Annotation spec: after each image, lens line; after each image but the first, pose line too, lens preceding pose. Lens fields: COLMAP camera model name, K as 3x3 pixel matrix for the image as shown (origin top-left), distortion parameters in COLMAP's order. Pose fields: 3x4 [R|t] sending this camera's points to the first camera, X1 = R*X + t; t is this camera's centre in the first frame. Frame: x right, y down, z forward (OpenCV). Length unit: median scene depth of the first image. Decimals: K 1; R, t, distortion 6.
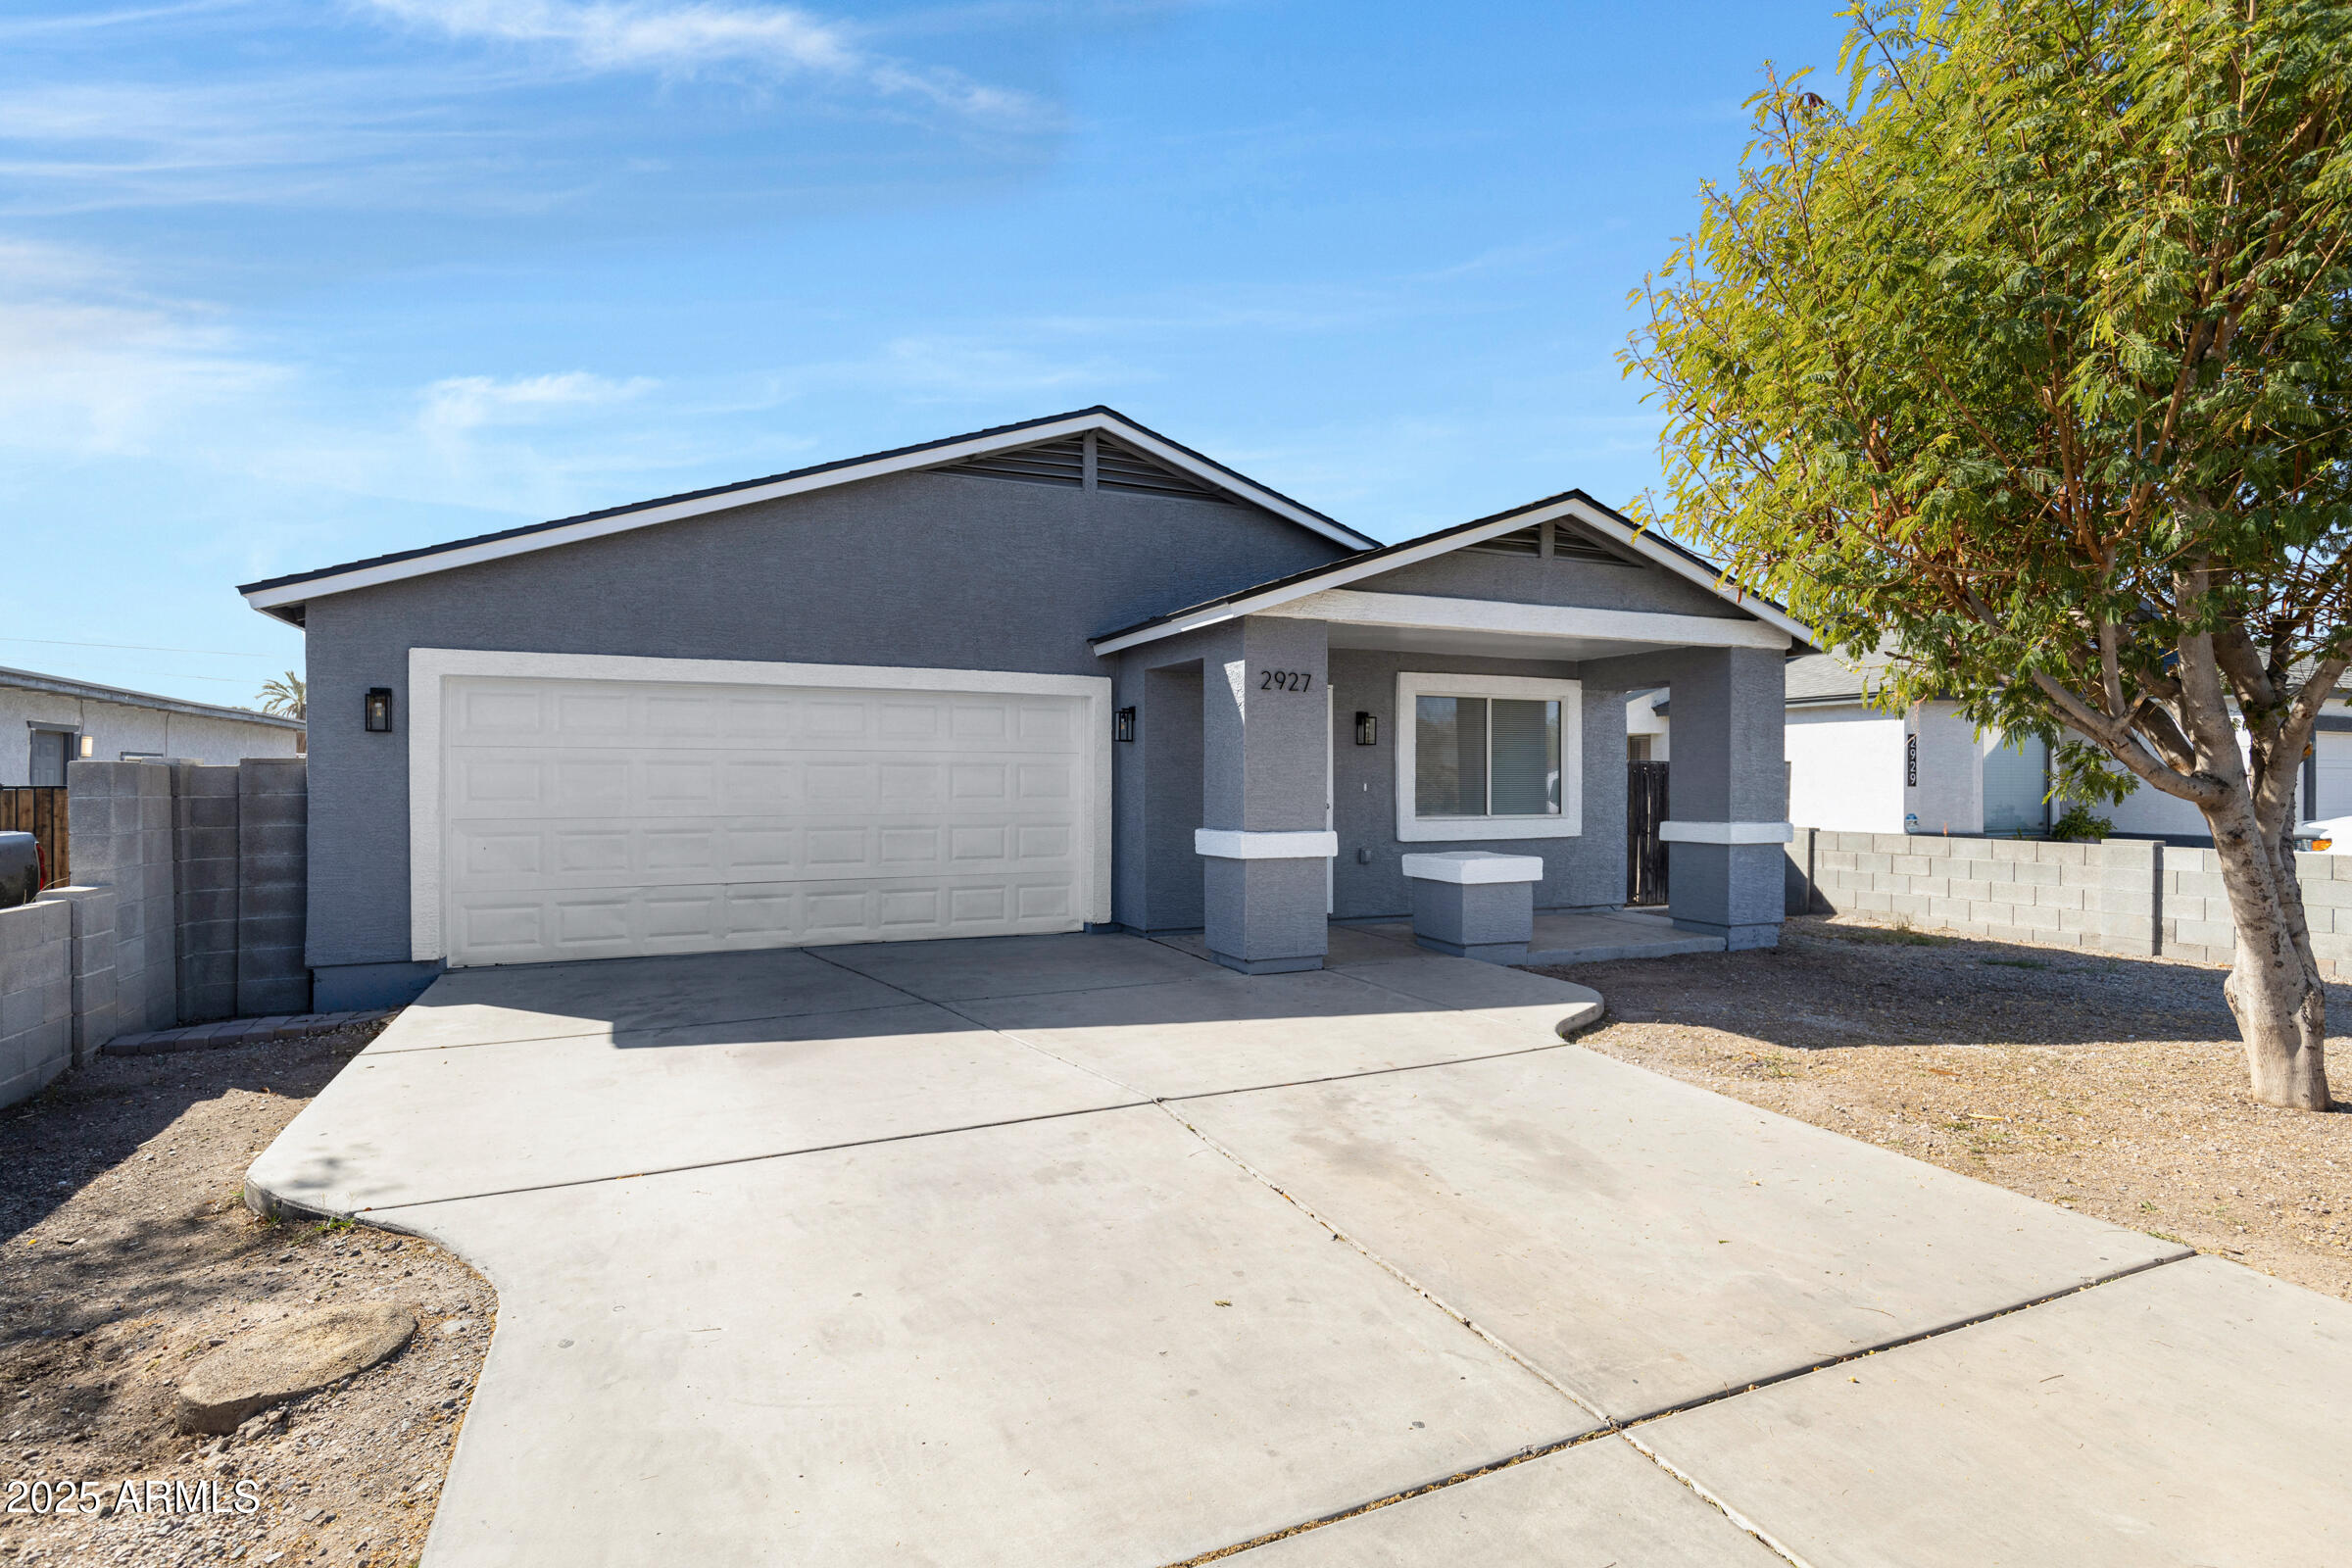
lens RADIAL K [[1161.8, 0, 1179.8], [0, 1161.8, 785.4], [0, 0, 1]] dist [0.006326, 0.001285]
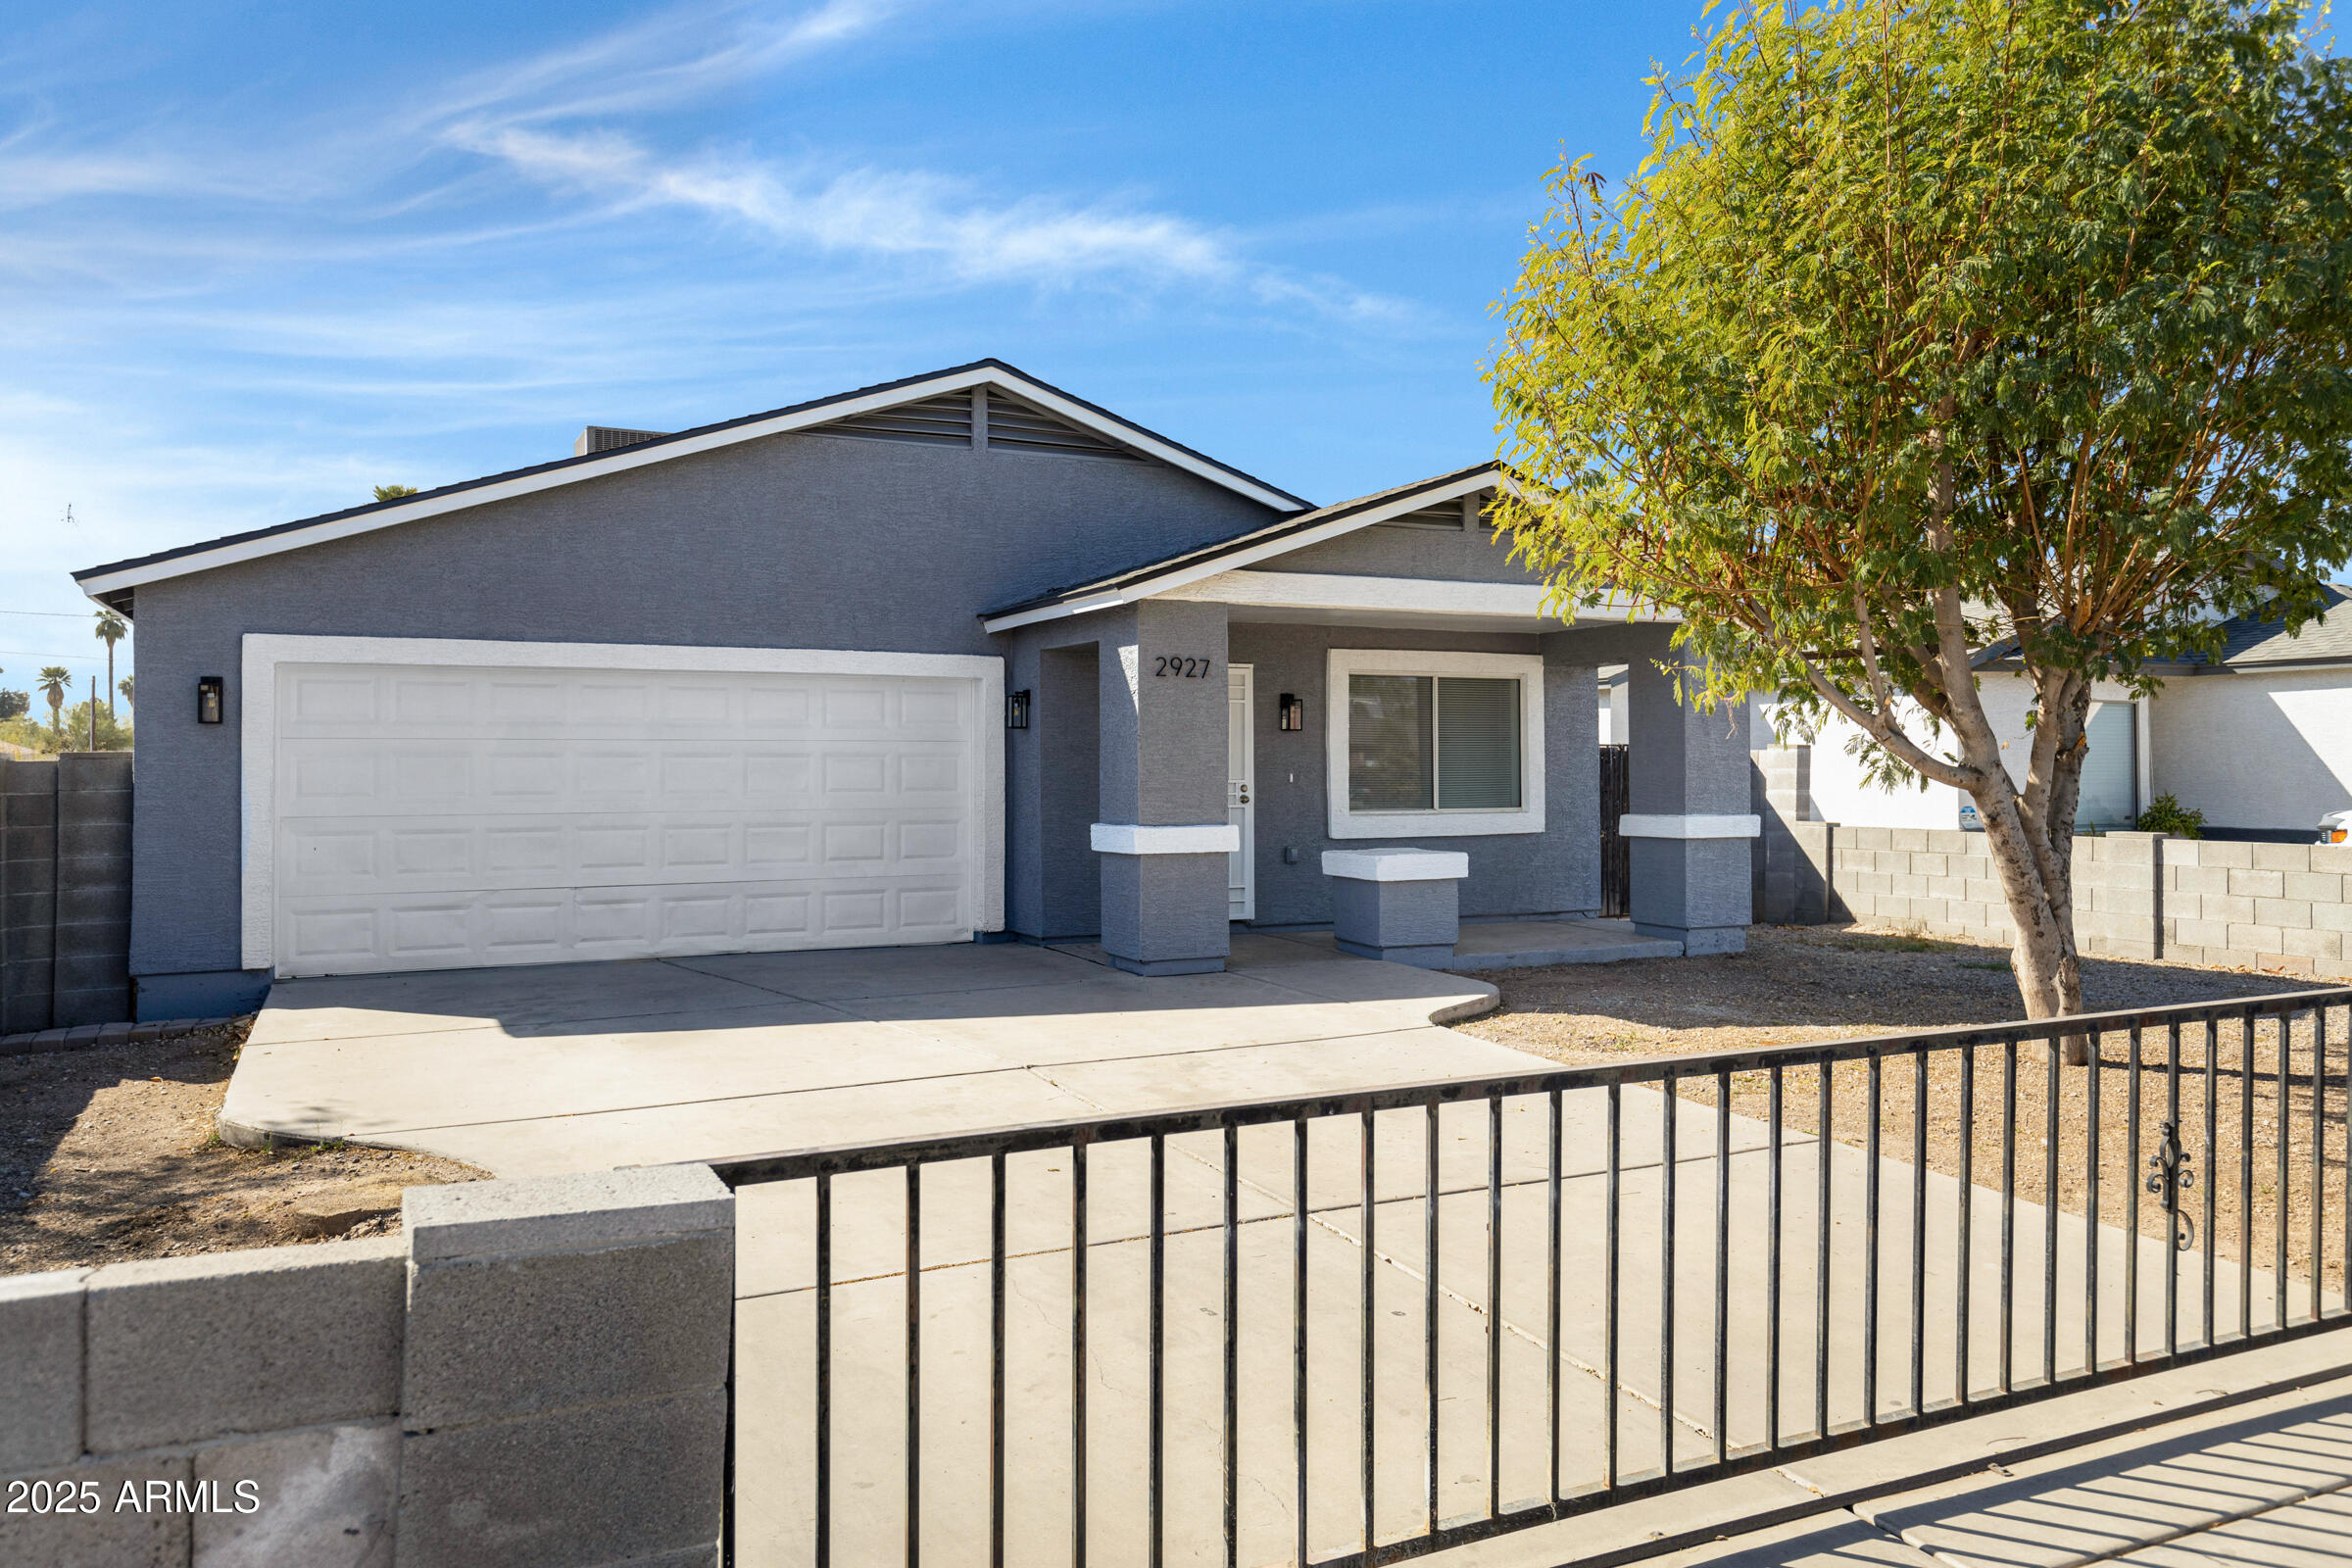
lens RADIAL K [[1702.2, 0, 1228.3], [0, 1702.2, 747.8], [0, 0, 1]] dist [0.002793, -0.002590]
pose [[0.998675, -0.003234, 0.051350, 0.050531], [0.004041, 0.999870, -0.015611, -0.001595], [-0.051293, 0.015798, 0.998559, -0.350028]]
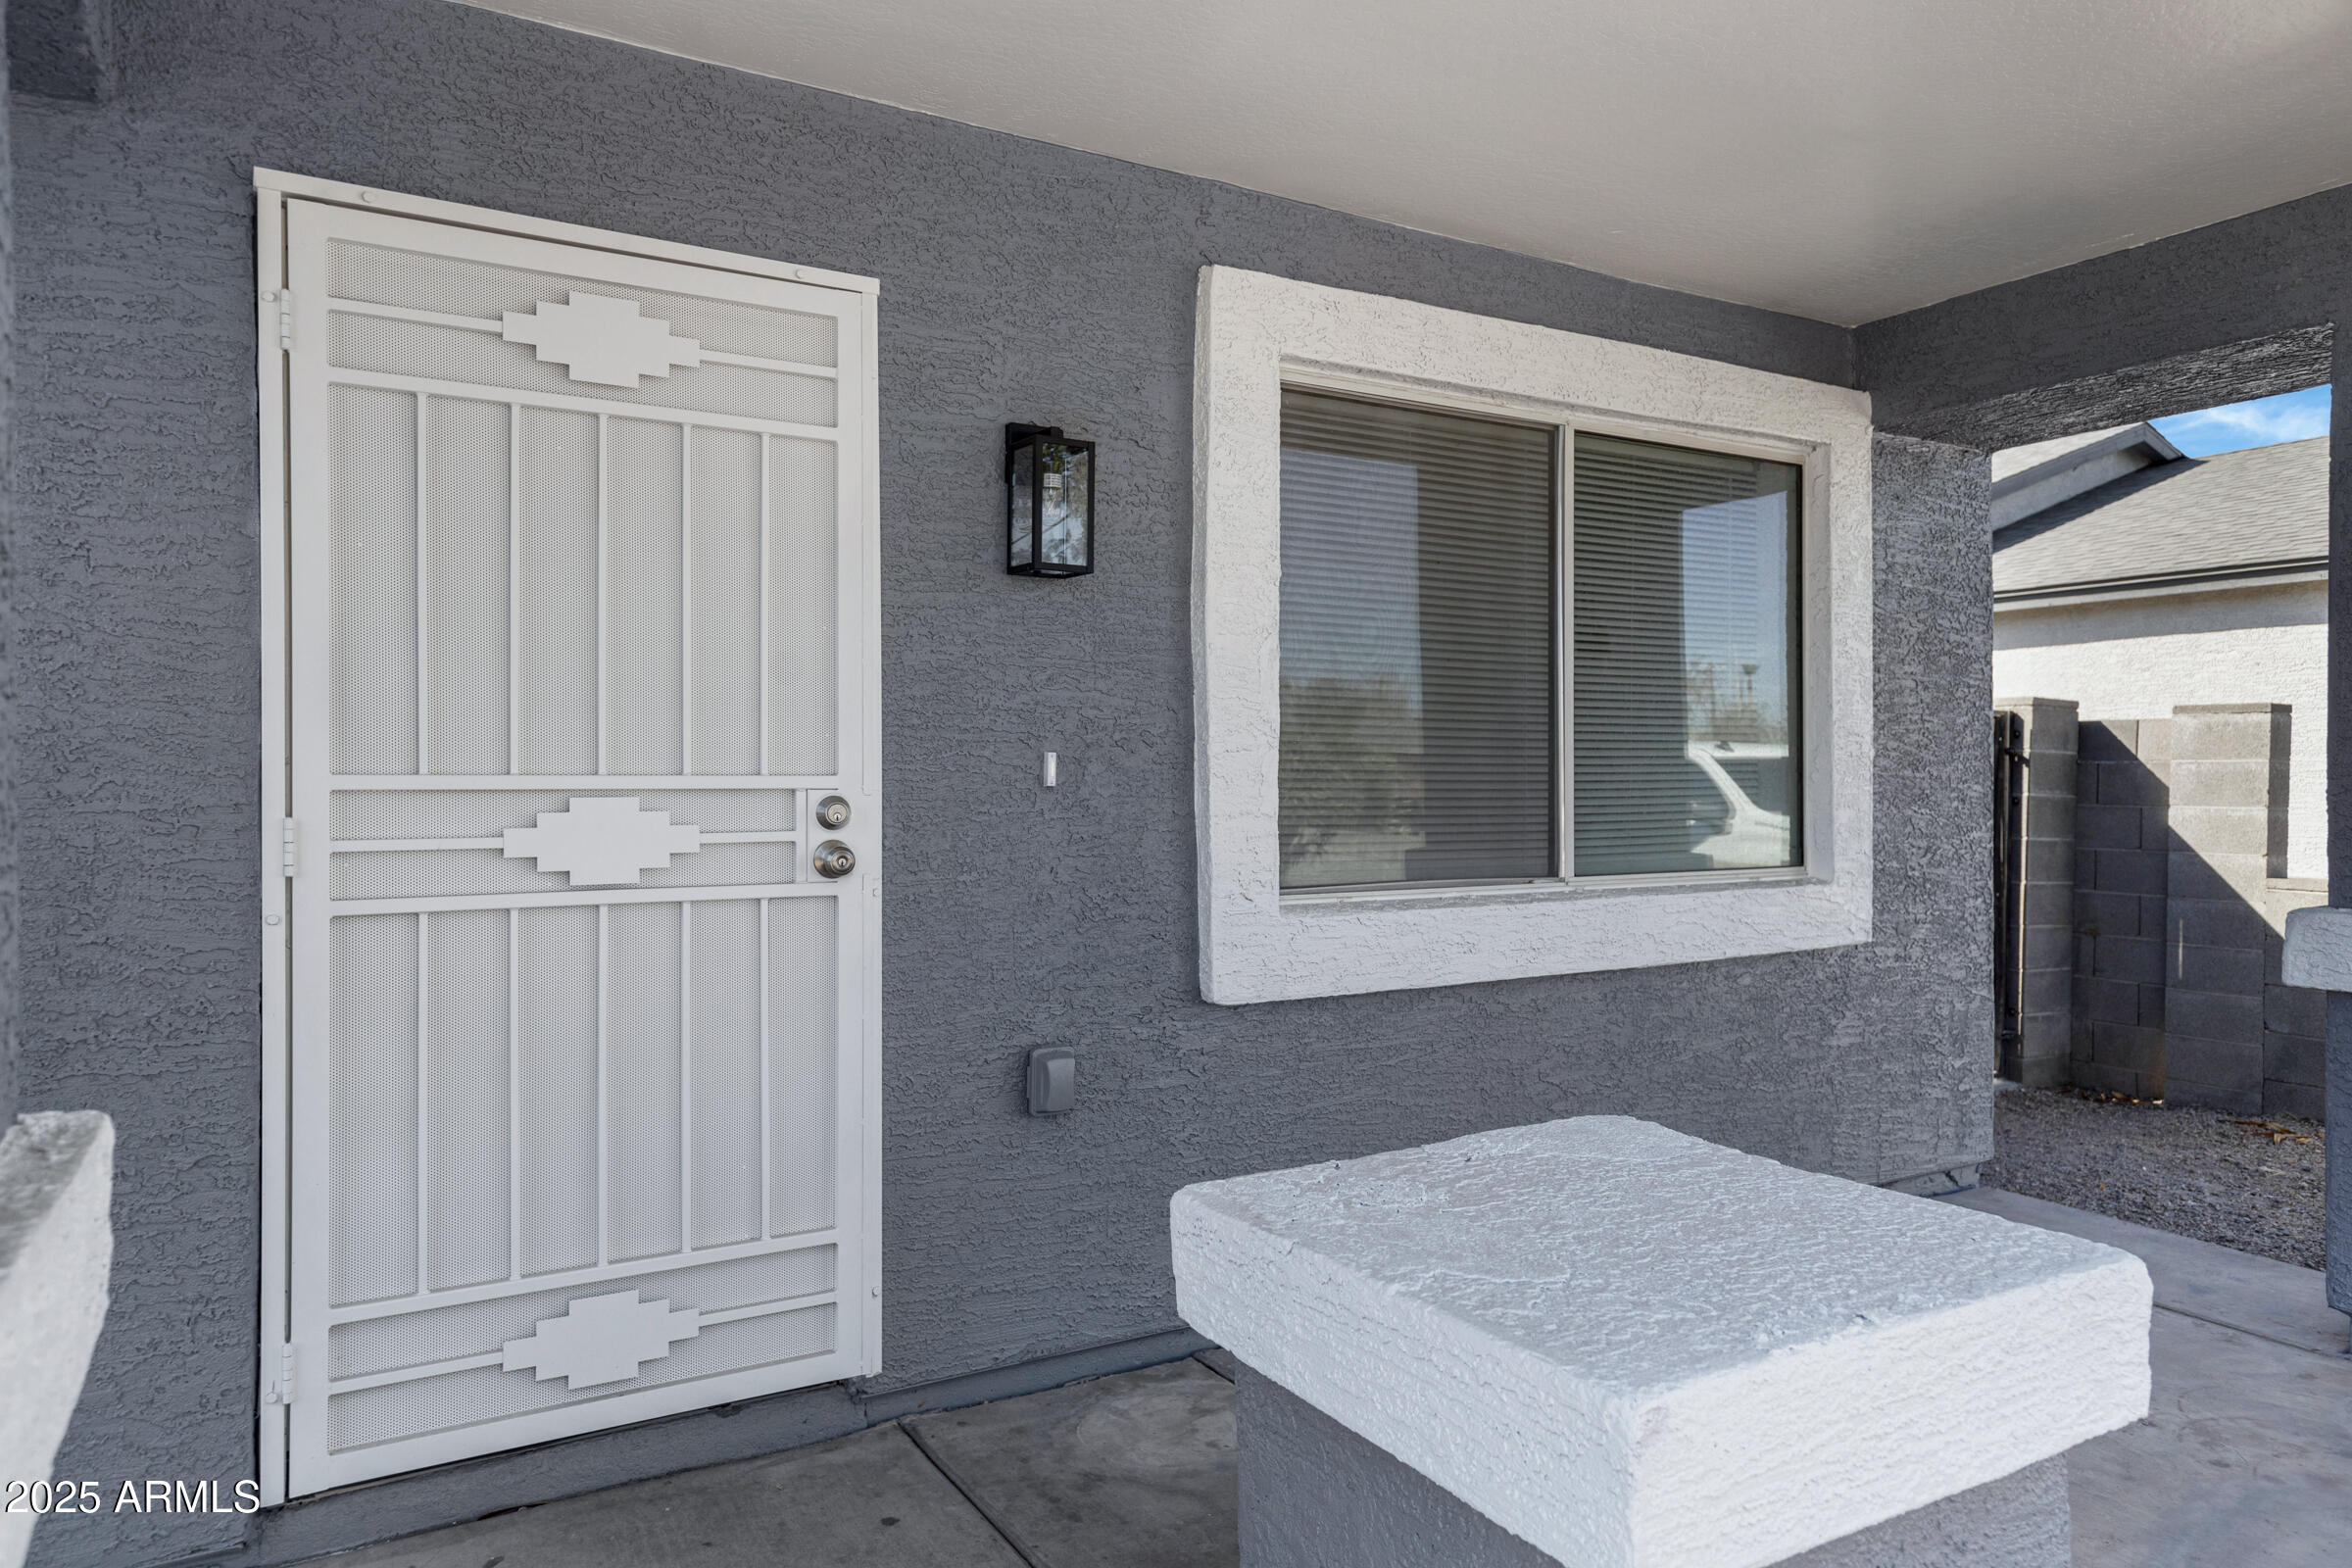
lens RADIAL K [[1497.5, 0, 1185.2], [0, 1497.5, 774.8], [0, 0, 1]] dist [0.050302, 0.000531]
pose [[0.995216, 0.000172, 0.097701, 0.180586], [-0.000050, 0.999999, -0.001253, 0.003565], [-0.097701, 0.001243, 0.995215, 0.820758]]
